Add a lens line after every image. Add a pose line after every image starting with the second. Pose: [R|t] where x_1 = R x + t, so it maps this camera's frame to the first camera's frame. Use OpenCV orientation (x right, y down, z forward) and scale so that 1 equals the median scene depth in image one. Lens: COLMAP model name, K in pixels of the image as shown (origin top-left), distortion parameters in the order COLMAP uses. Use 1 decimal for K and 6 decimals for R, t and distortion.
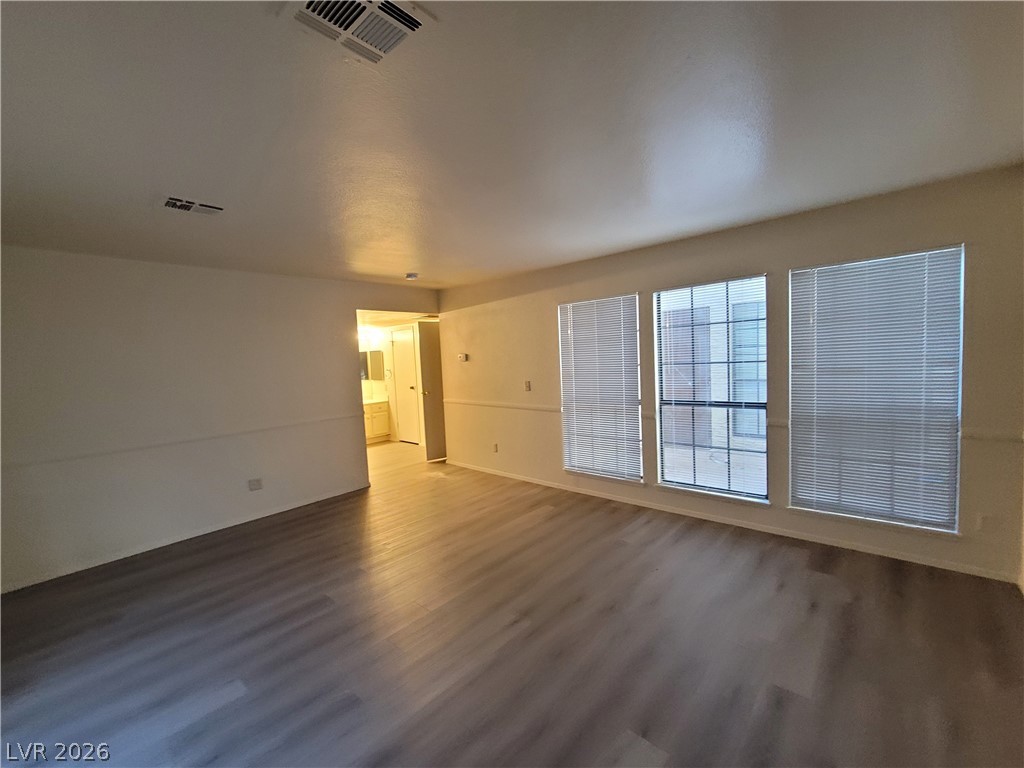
lens RADIAL K [[419.3, 0, 513.2], [0, 419.3, 384.3], [0, 0, 1]] dist [-0.005197, 0.000822]
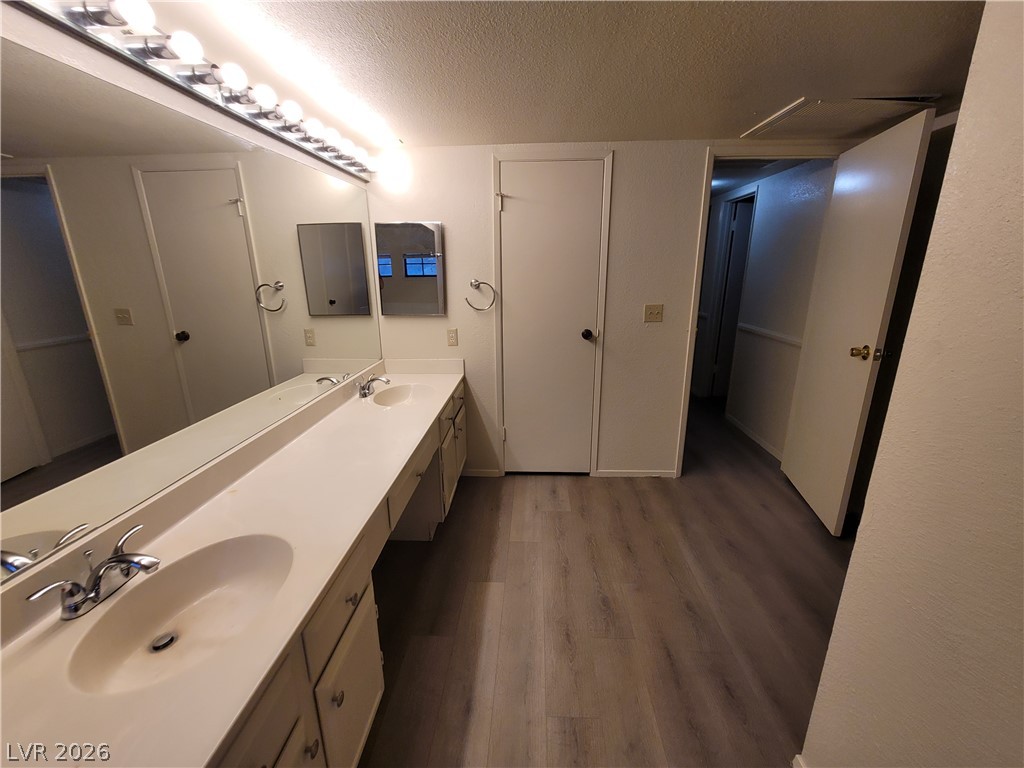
lens RADIAL K [[419.3, 0, 513.2], [0, 419.3, 384.3], [0, 0, 1]] dist [-0.005197, 0.000822]
pose [[0.777019, -0.127849, 0.616357, -0.941147], [0.015951, 0.982842, 0.183760, -0.029318], [-0.629275, -0.132953, 0.765726, 1.355534]]
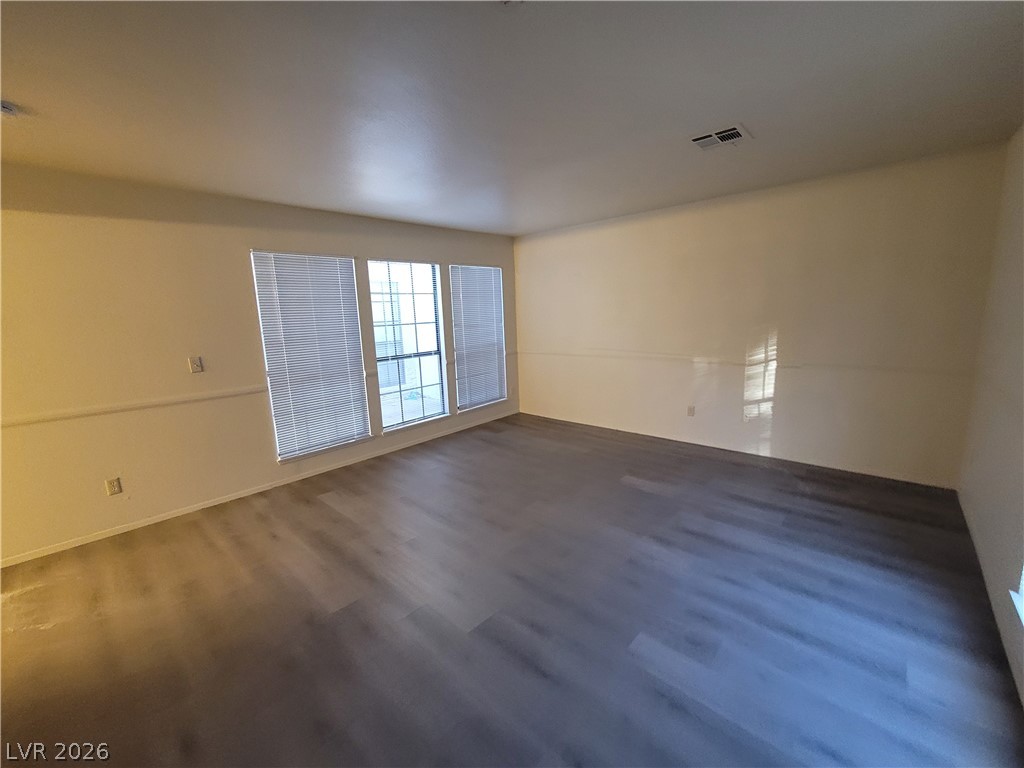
lens RADIAL K [[420.9, 0, 511.4], [0, 420.9, 385.3], [0, 0, 1]] dist [0.002627, 0.000624]
pose [[0.009280, -0.127017, 0.991857, -0.747752], [0.104424, 0.986600, 0.125367, 0.005024], [-0.994490, 0.102411, 0.022419, 0.590188]]
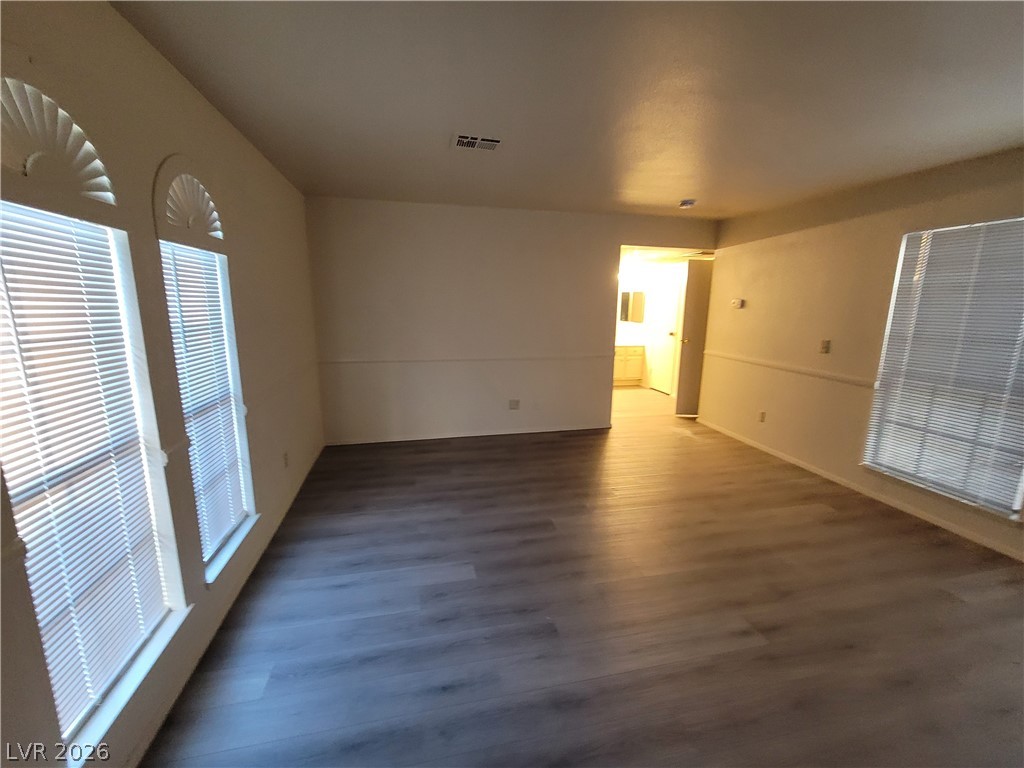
lens RADIAL K [[419.3, 0, 513.2], [0, 419.3, 384.3], [0, 0, 1]] dist [-0.005197, 0.000822]
pose [[0.816448, 0.166822, -0.552796, 0.003815], [-0.091913, 0.982697, 0.160807, 0.001790], [0.570057, -0.080482, 0.817654, 0.069390]]
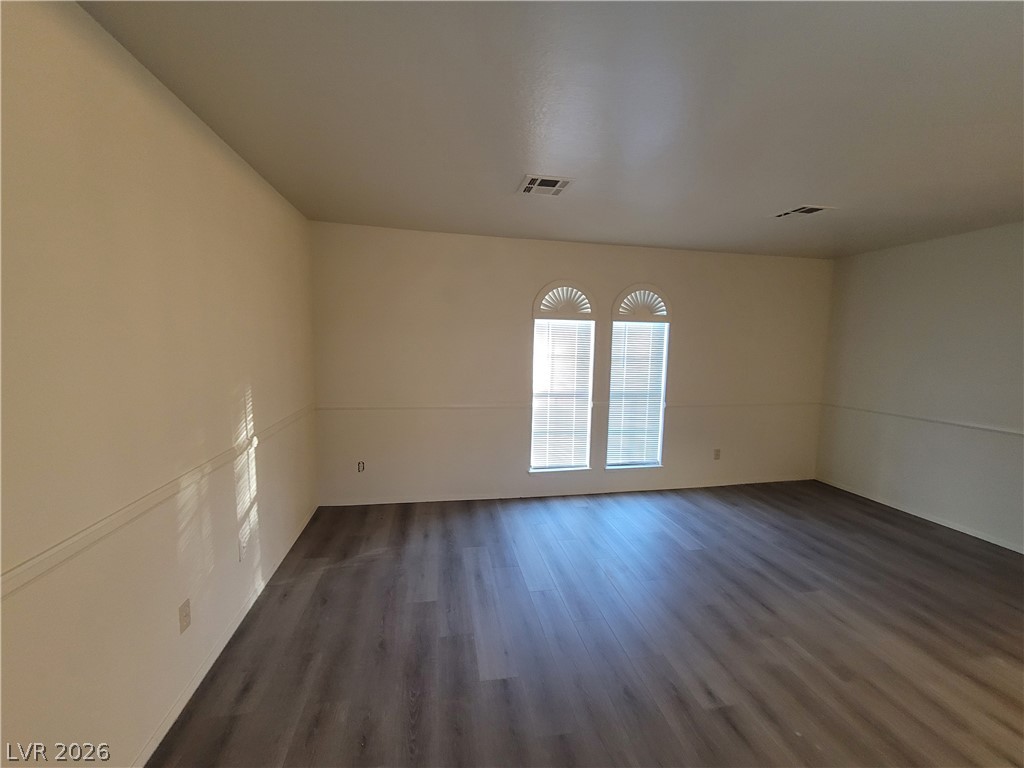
lens RADIAL K [[419.3, 0, 513.2], [0, 419.3, 384.3], [0, 0, 1]] dist [-0.005197, 0.000822]
pose [[-0.606164, 0.118964, -0.786392, 0.442668], [-0.045507, 0.981942, 0.183625, -0.063845], [0.794037, 0.147093, -0.589804, 0.635263]]
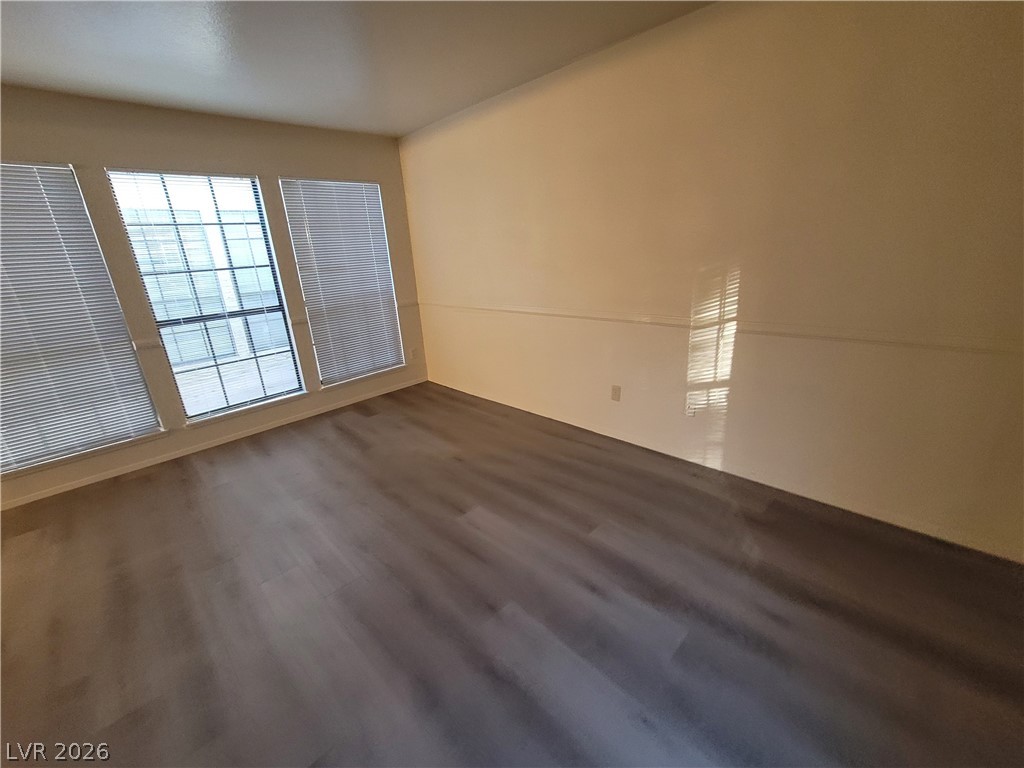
lens RADIAL K [[419.3, 0, 513.2], [0, 419.3, 384.3], [0, 0, 1]] dist [-0.005197, 0.000822]
pose [[0.058722, -0.265365, 0.962358, -0.377242], [0.124221, 0.958471, 0.256713, 0.030898], [-0.990515, 0.104470, 0.089247, 0.268131]]
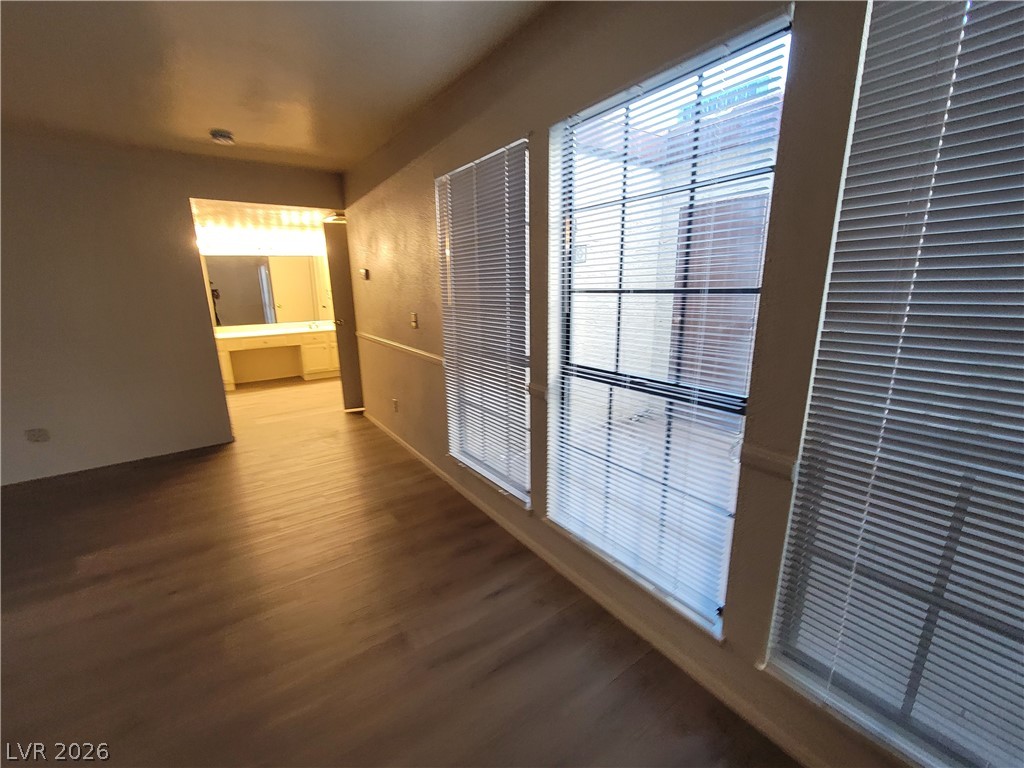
lens RADIAL K [[419.3, 0, 513.2], [0, 419.3, 384.3], [0, 0, 1]] dist [-0.005197, 0.000822]
pose [[0.974426, 0.082717, -0.208932, 0.384696], [-0.045797, 0.983372, 0.175734, -0.023323], [0.219994, -0.161671, 0.962011, 0.476699]]
